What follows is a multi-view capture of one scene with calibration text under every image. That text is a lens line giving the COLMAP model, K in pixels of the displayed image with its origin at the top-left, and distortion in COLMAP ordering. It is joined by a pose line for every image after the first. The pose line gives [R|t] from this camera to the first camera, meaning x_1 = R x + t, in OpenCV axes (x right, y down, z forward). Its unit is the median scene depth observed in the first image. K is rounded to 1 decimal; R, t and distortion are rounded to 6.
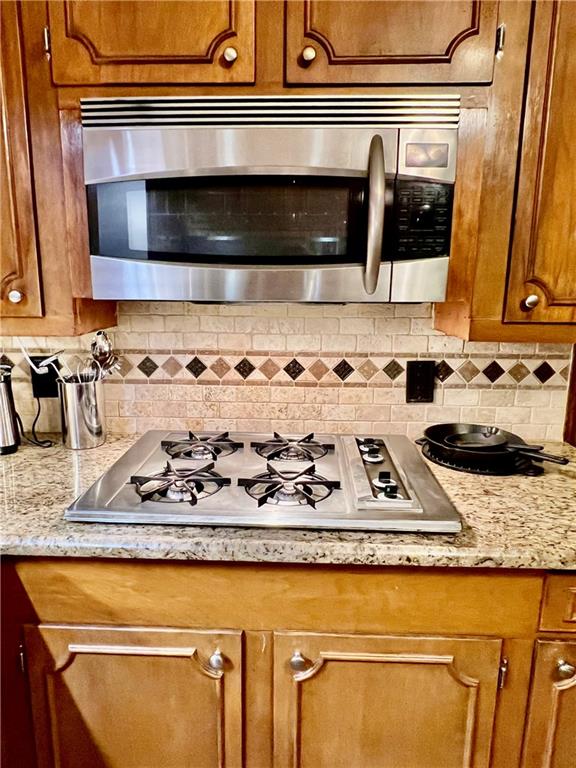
lens RADIAL K [[496.3, 0, 287.3], [0, 496.3, 379.0], [0, 0, 1]] dist [-0.006272, -0.001400]
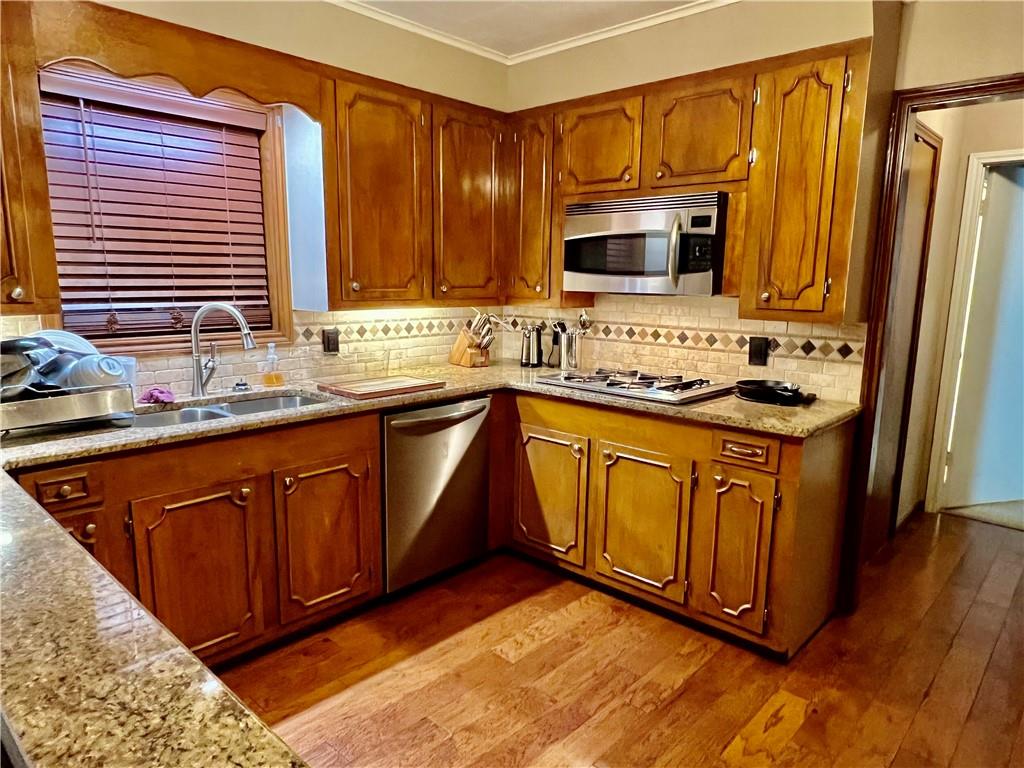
lens RADIAL K [[661.7, 0, 513.1], [0, 661.7, 387.6], [0, 0, 1]] dist [-0.006272, -0.001400]
pose [[0.753981, 0.112447, -0.647200, 1.020303], [-0.135096, 0.990723, 0.014746, 0.185958], [0.642854, 0.076316, 0.762177, -0.992230]]
